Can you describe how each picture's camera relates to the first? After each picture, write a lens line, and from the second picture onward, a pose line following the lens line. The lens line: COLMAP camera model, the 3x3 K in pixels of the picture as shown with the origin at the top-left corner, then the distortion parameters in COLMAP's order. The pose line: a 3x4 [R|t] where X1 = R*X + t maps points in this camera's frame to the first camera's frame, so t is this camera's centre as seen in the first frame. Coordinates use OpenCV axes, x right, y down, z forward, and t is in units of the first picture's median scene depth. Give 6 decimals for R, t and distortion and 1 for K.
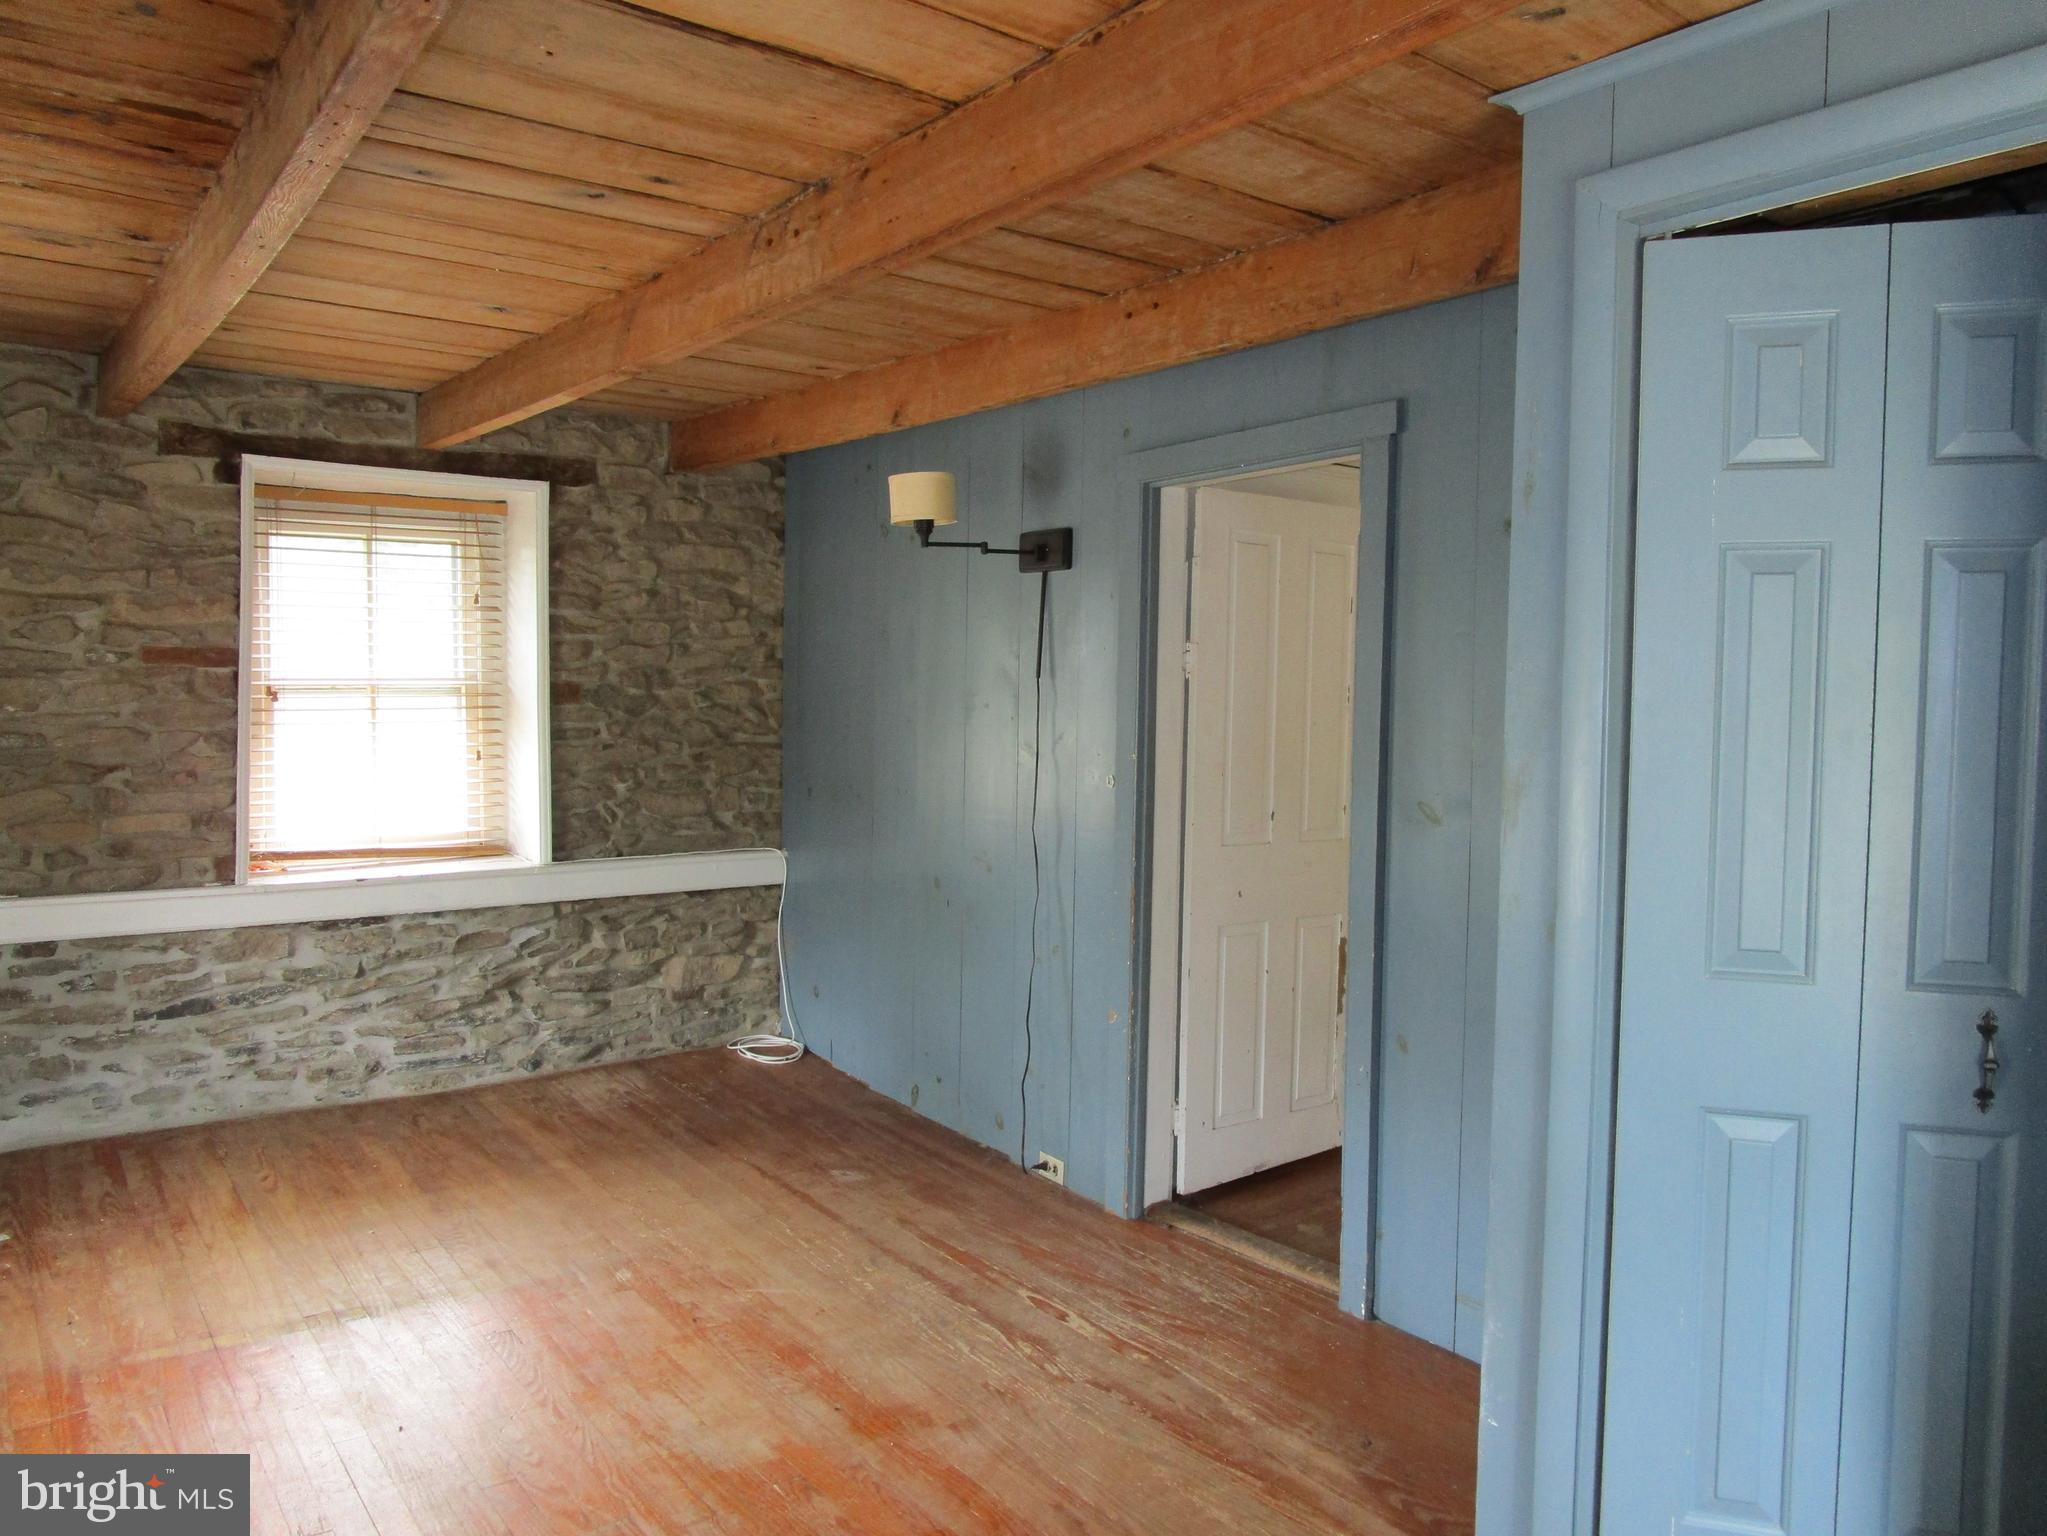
lens RADIAL K [[1459.0, 0, 1023.5], [0, 1459.0, 768.0], [0, 0, 1]] dist [-0.034893, 0.020310]
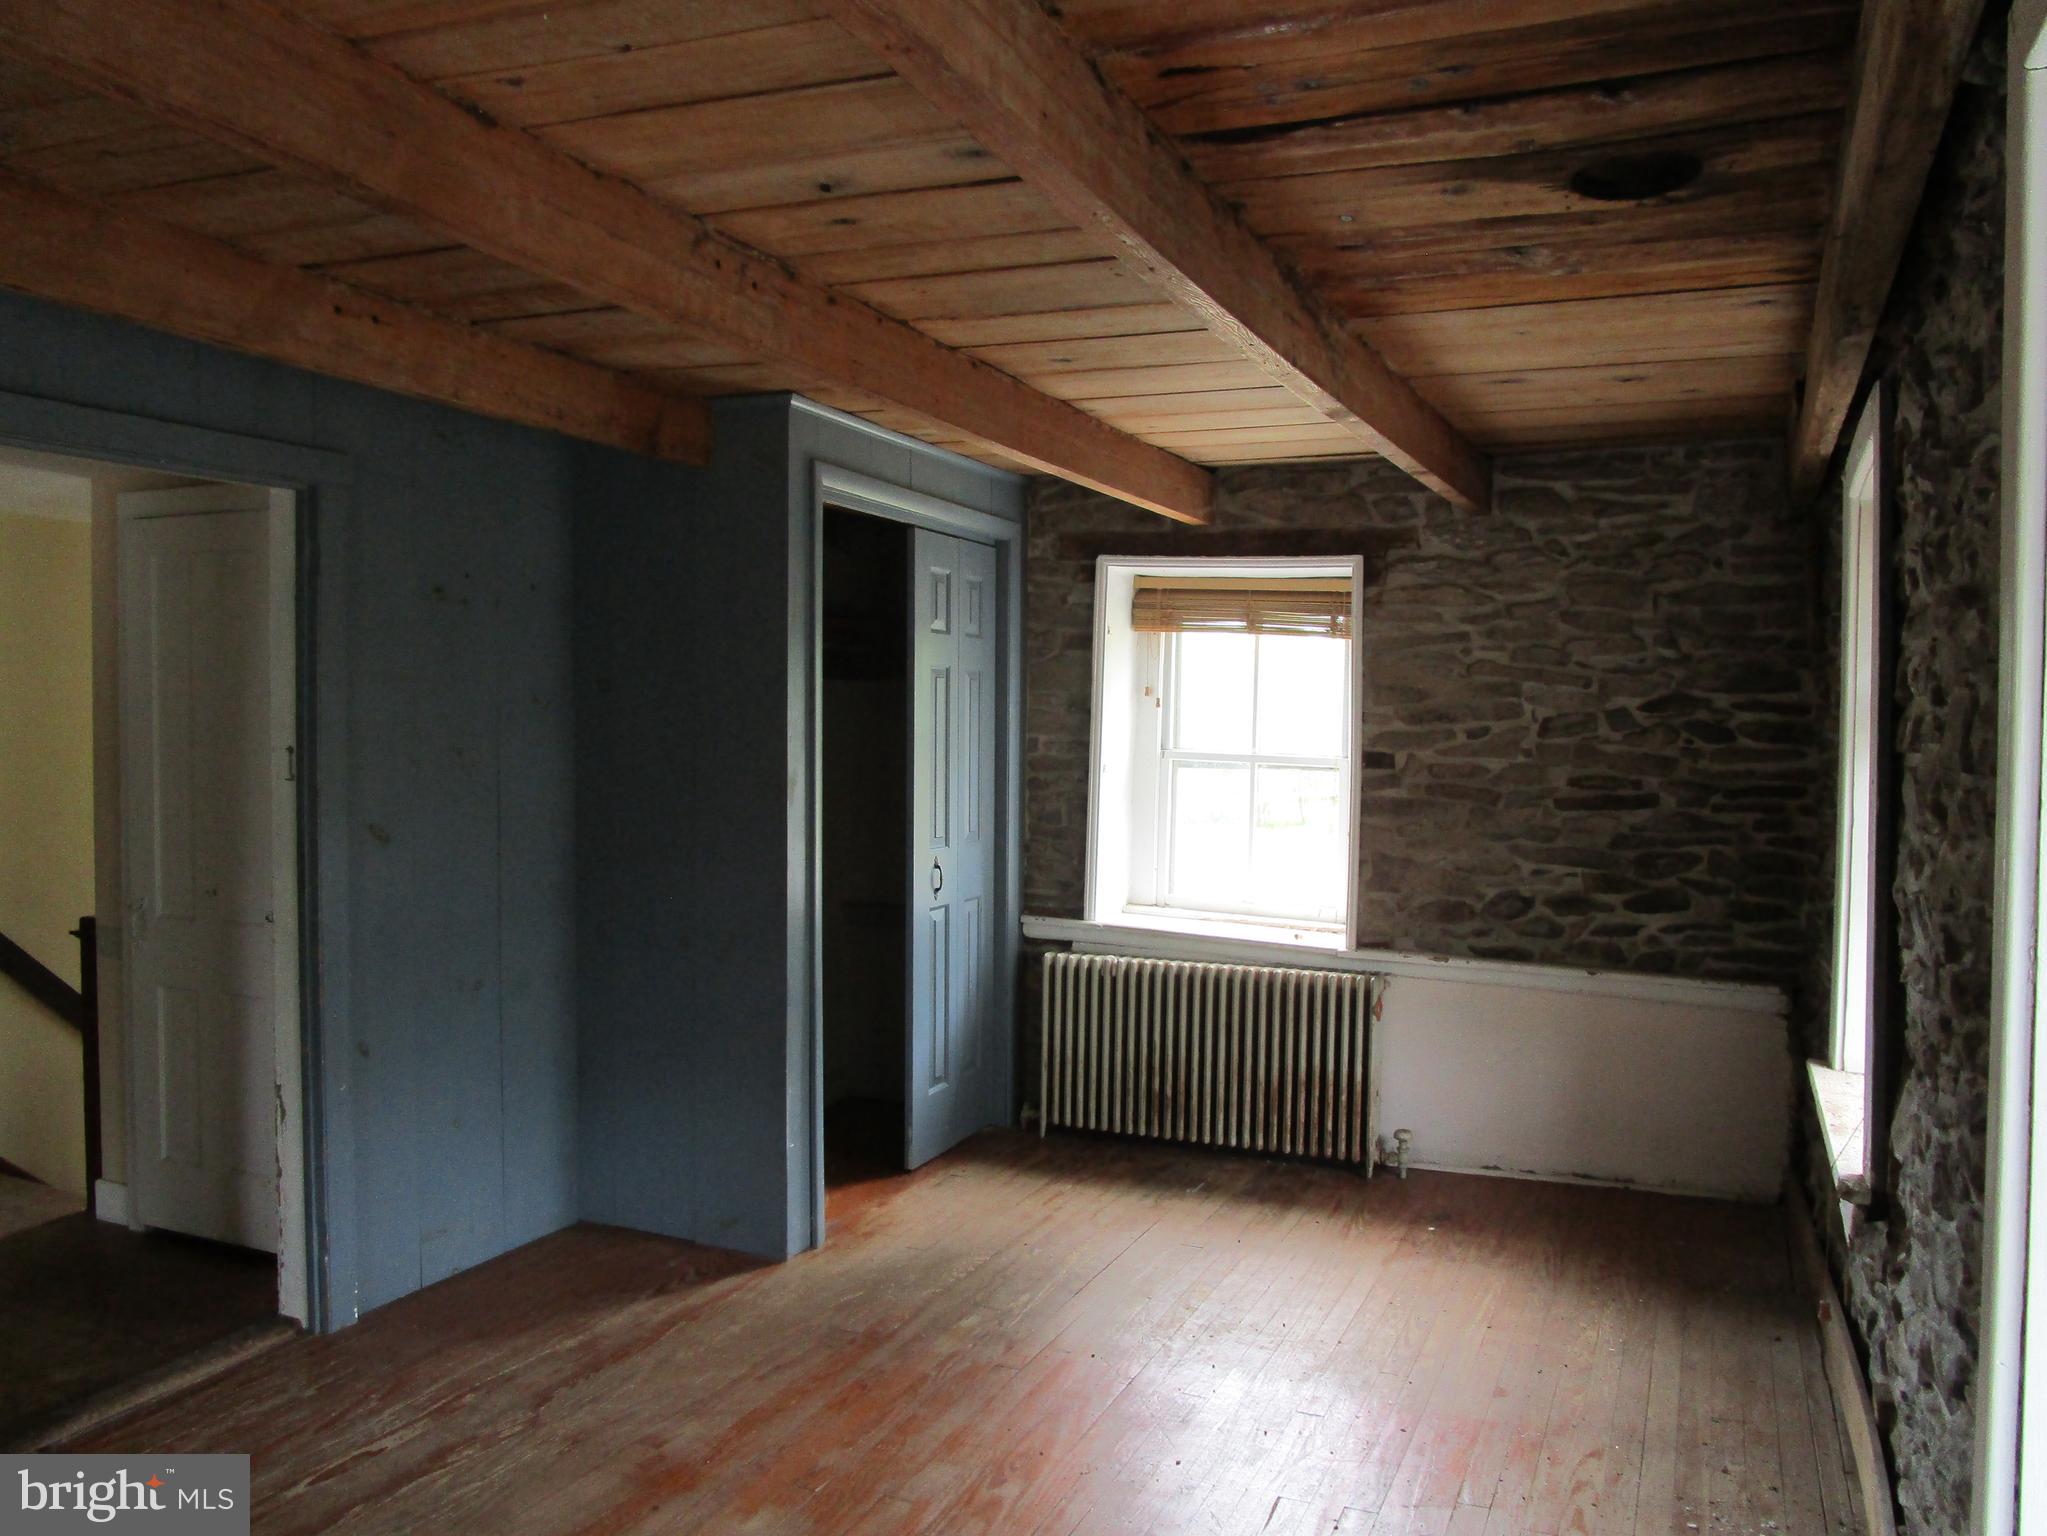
lens RADIAL K [[1459.0, 0, 1023.5], [0, 1459.0, 768.0], [0, 0, 1]] dist [-0.034893, 0.020310]
pose [[-0.461158, -0.044901, 0.886181, -1.009112], [0.035830, 0.996962, 0.069160, -0.083960], [-0.886595, 0.063646, -0.458148, 1.153522]]
